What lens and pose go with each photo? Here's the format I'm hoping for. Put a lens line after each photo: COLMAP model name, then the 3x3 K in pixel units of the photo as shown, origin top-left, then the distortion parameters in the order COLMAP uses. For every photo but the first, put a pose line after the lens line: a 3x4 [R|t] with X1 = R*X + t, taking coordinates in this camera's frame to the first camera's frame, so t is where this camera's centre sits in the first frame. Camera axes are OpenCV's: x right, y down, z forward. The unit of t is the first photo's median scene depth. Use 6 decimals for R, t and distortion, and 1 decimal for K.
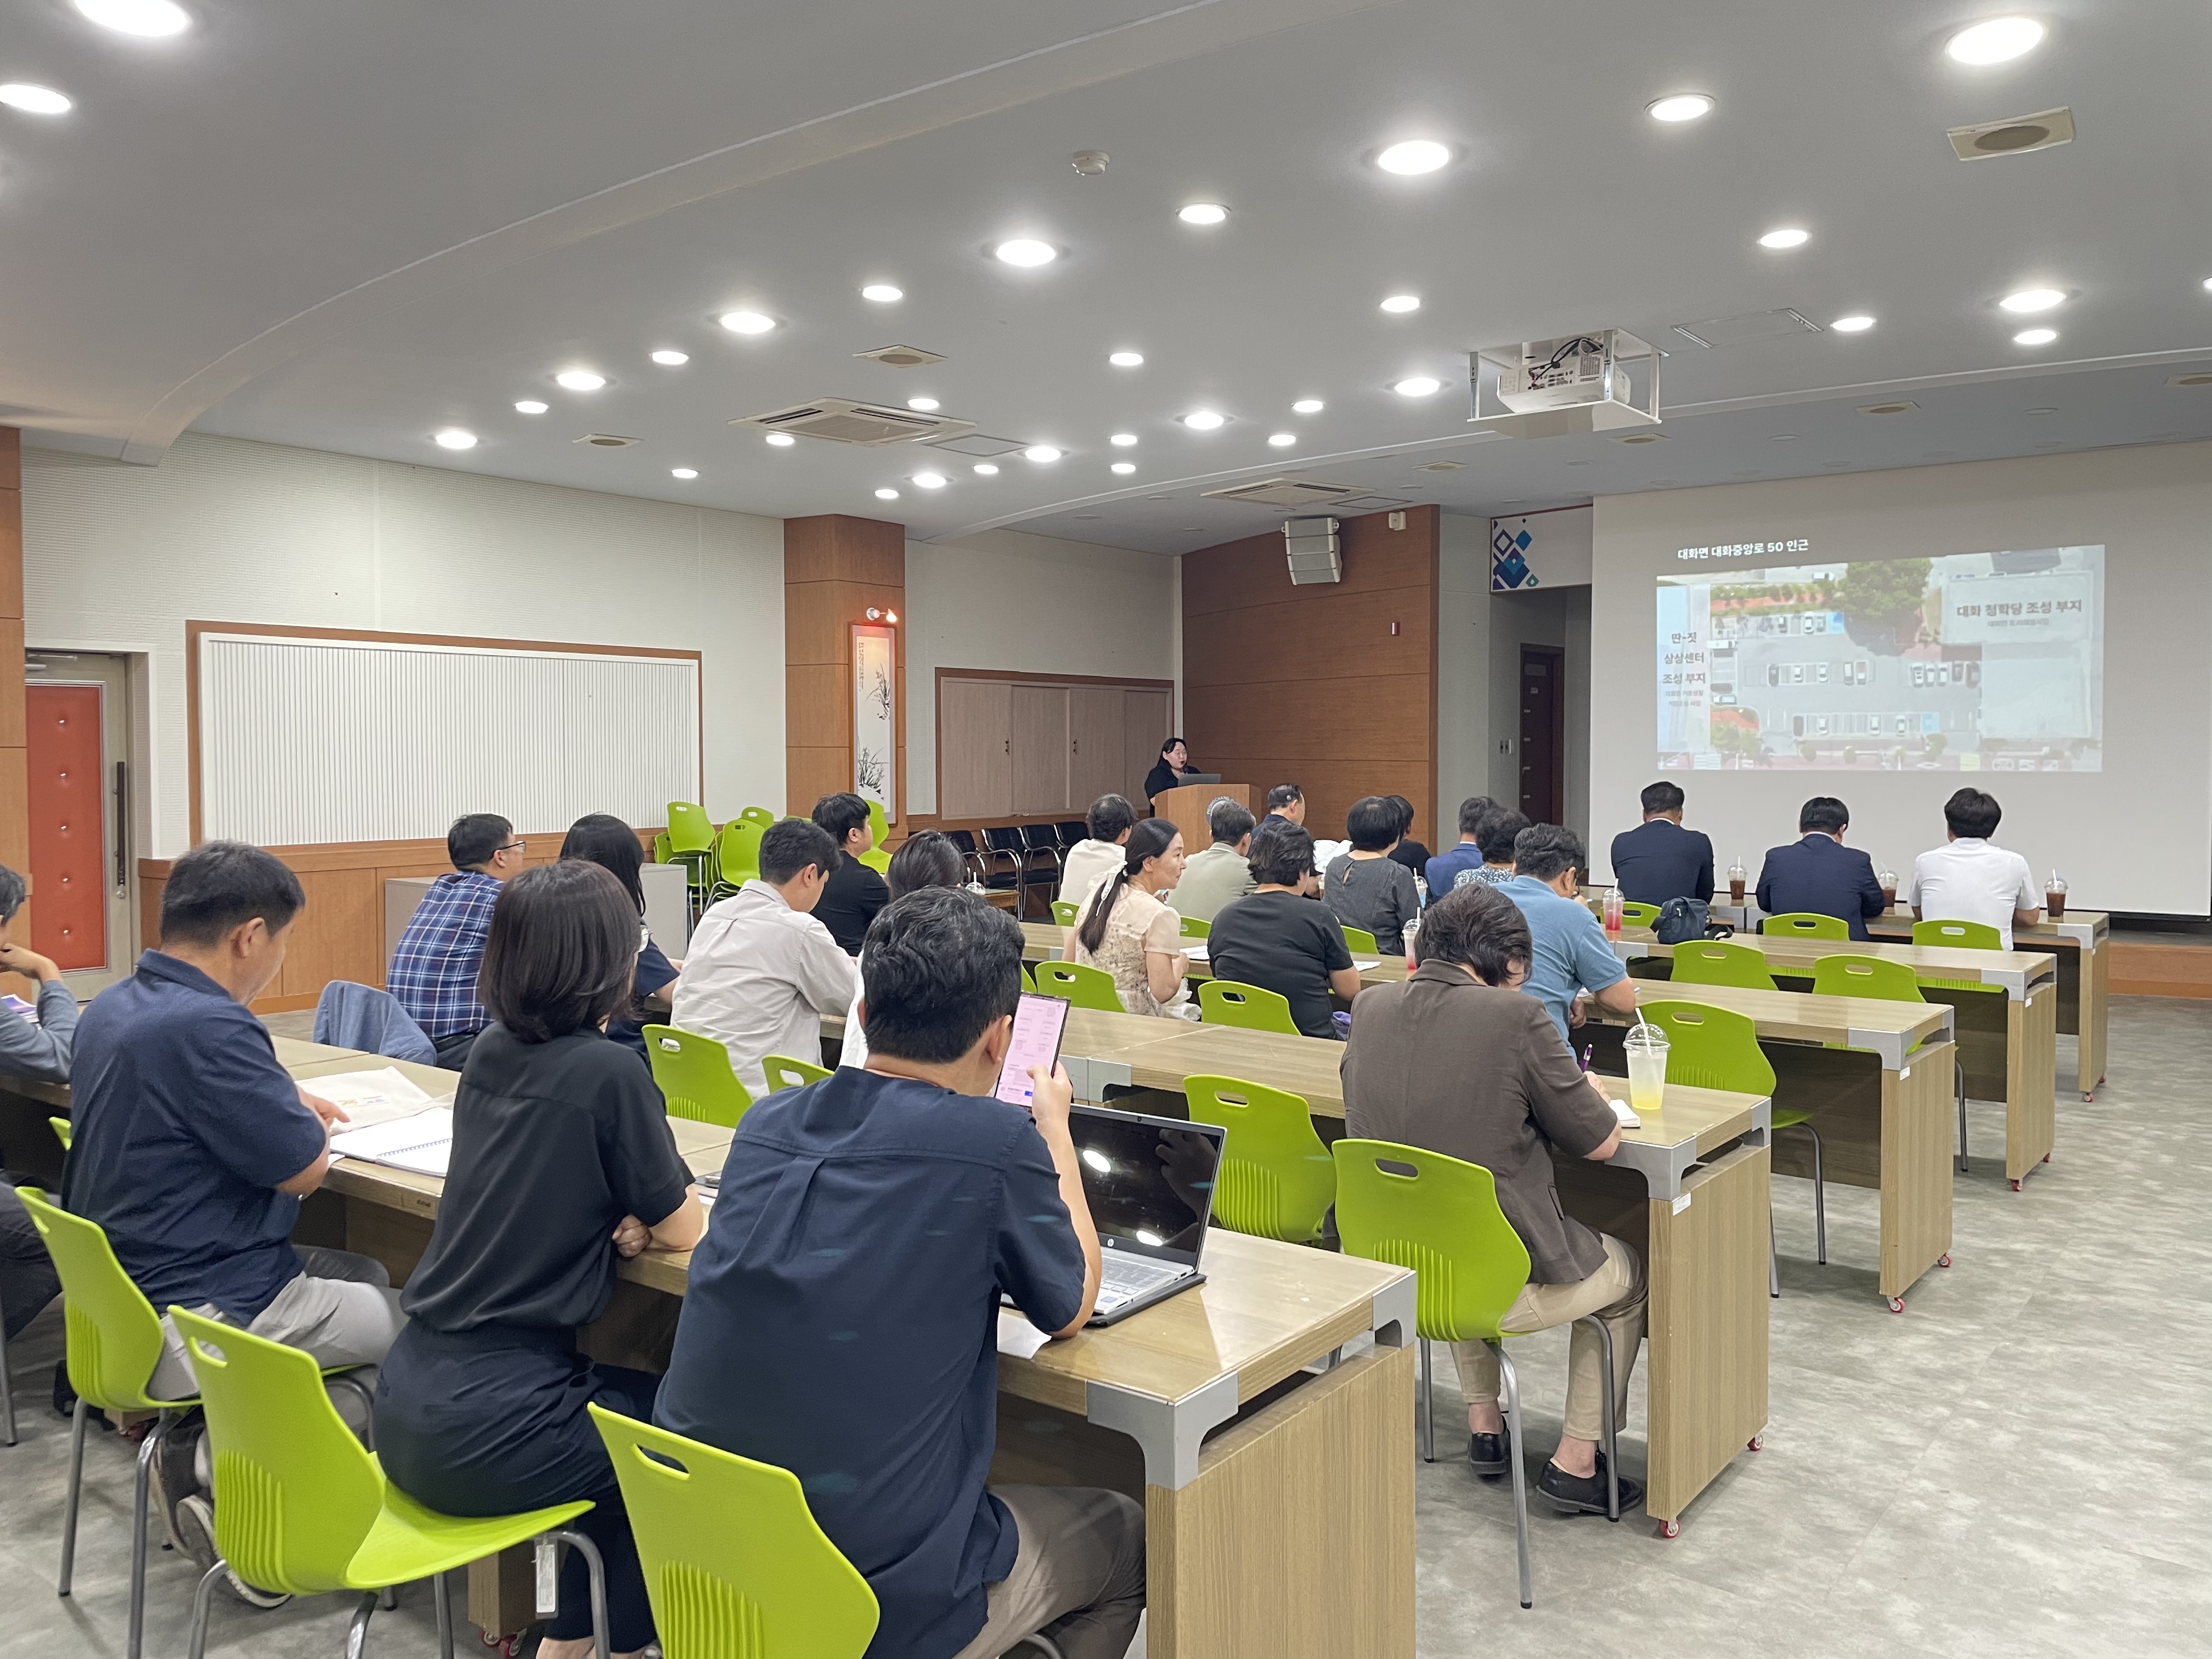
lens RADIAL K [[1706.0, 0, 1106.0], [0, 1706.0, 829.5], [0, 0, 1]] dist [0.172768, -0.212161]
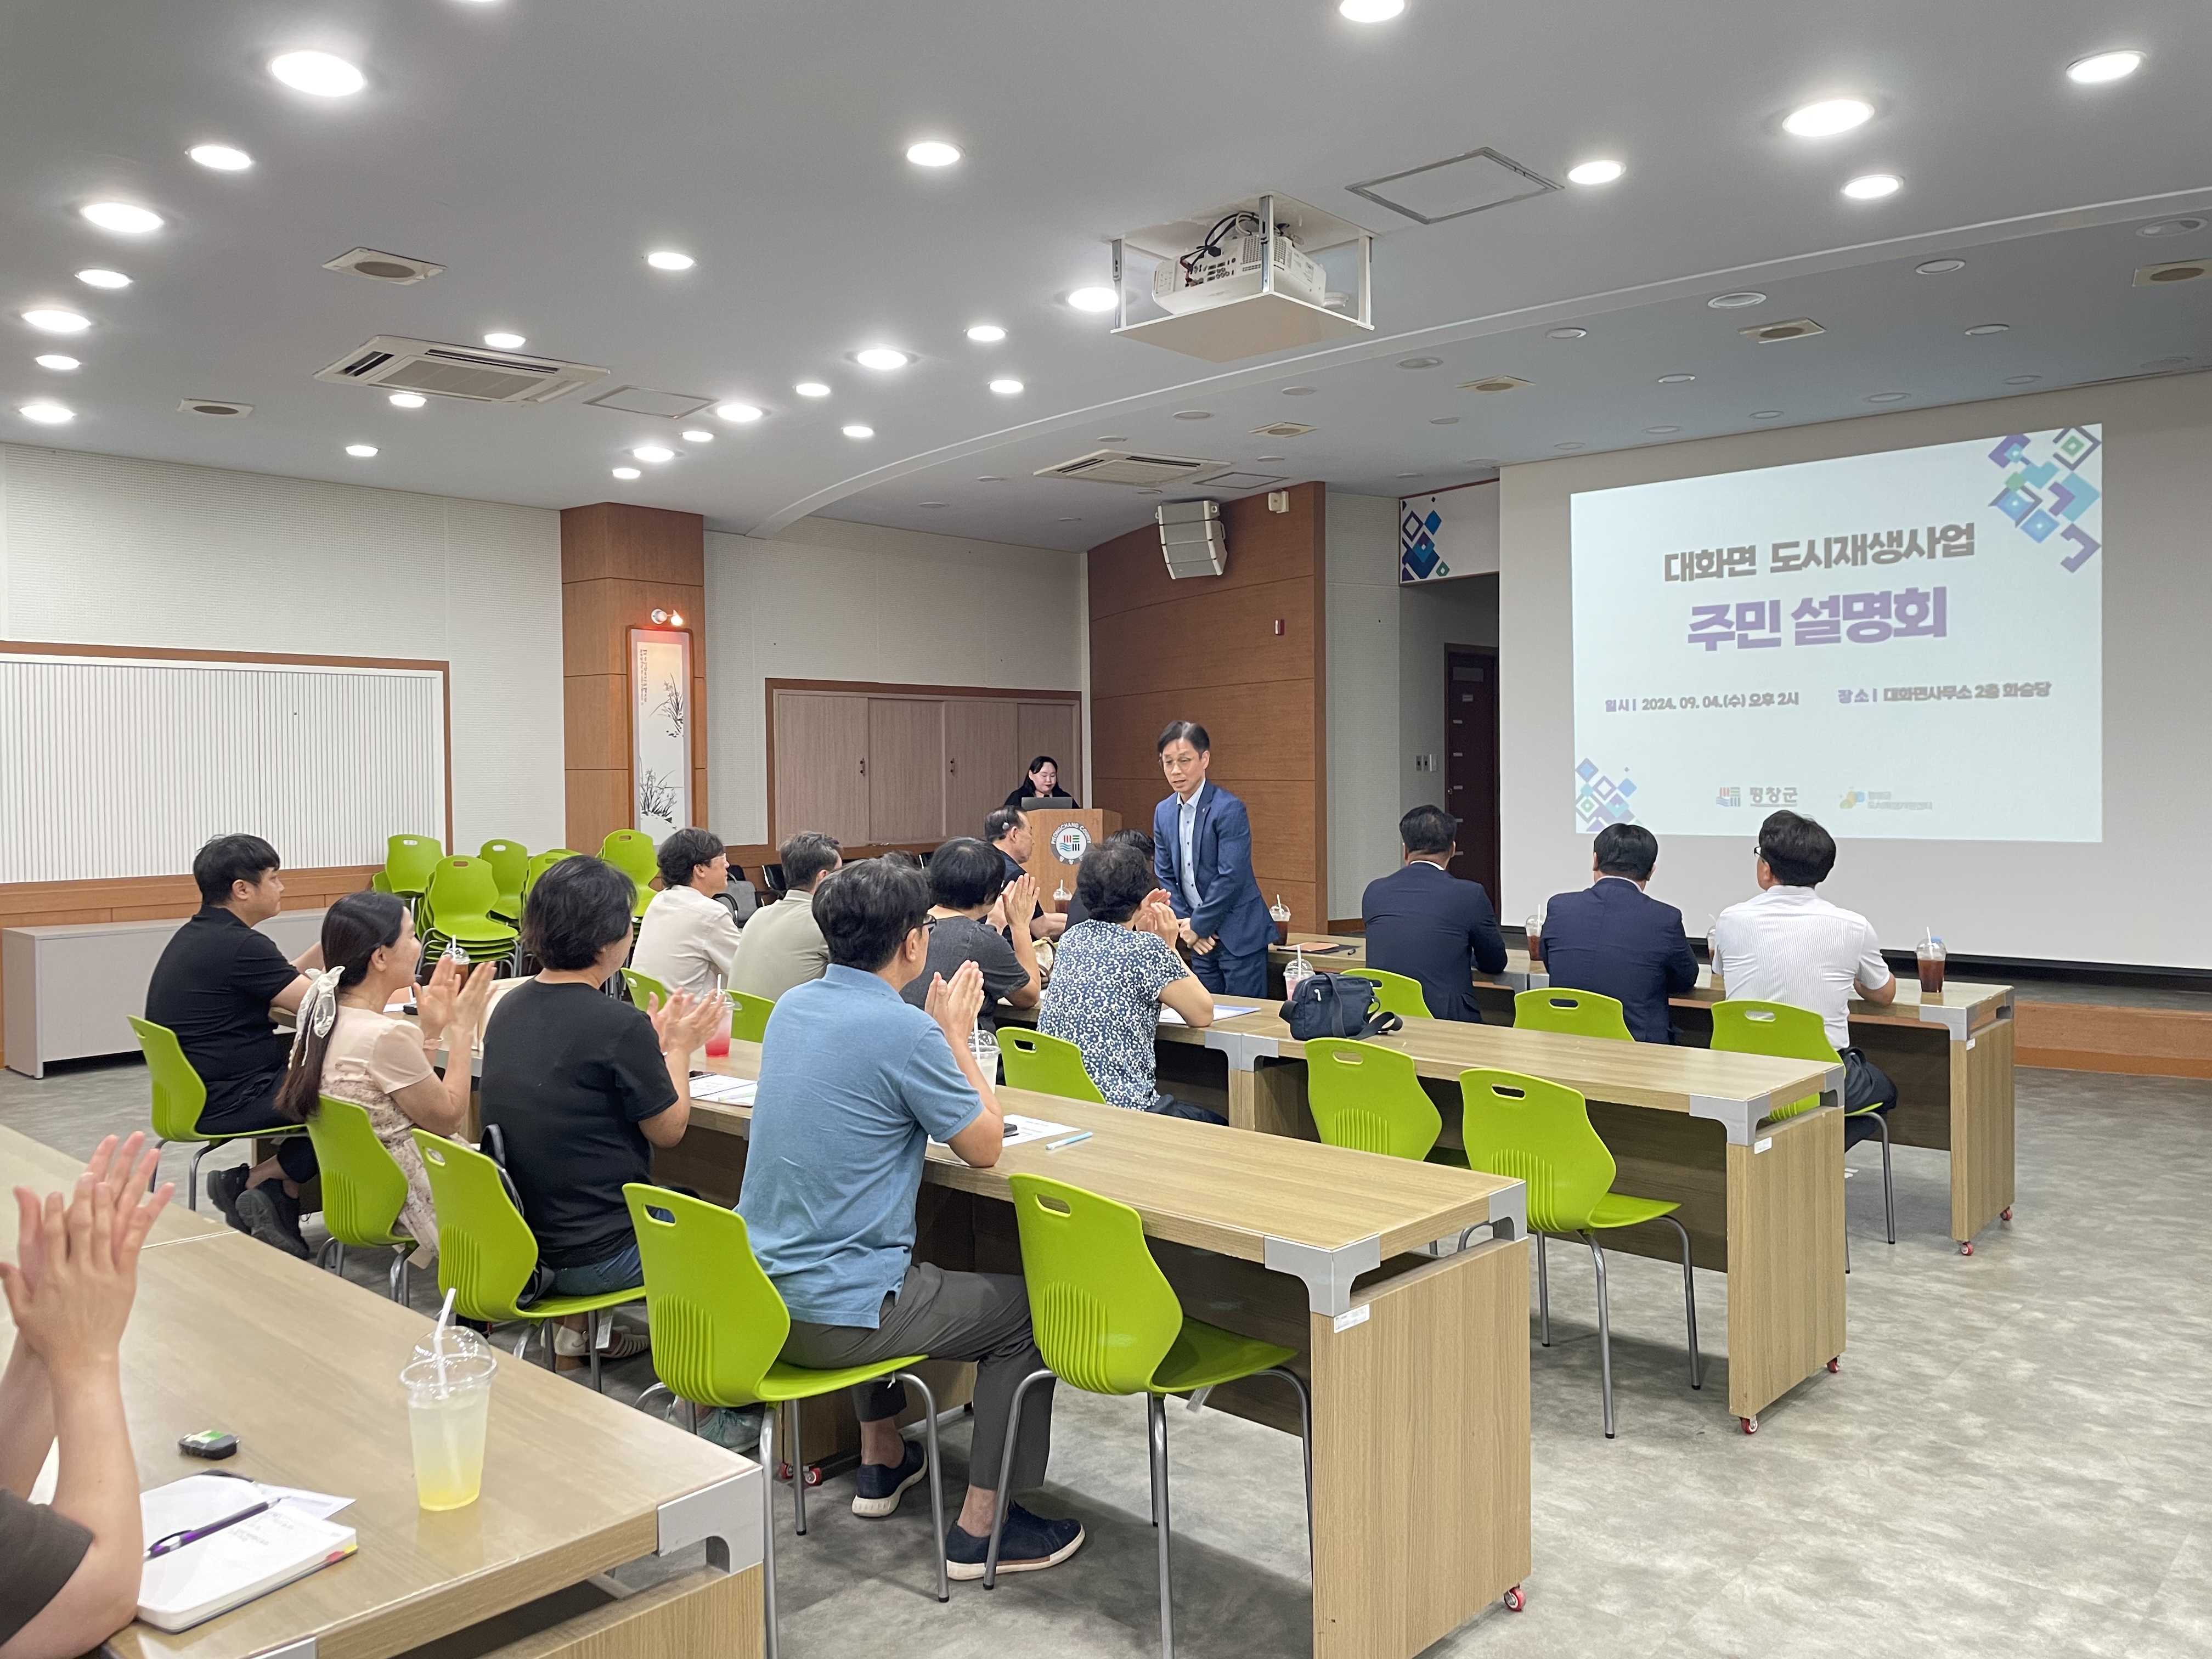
lens RADIAL K [[1659.1, 0, 1106.0], [0, 1659.1, 829.5], [0, 0, 1]] dist [0.164949, -0.225052]
pose [[0.995641, -0.005201, -0.093123, 0.169696], [0.004261, 0.999938, -0.010288, -0.007589], [0.093171, 0.009846, 0.995601, 0.170788]]
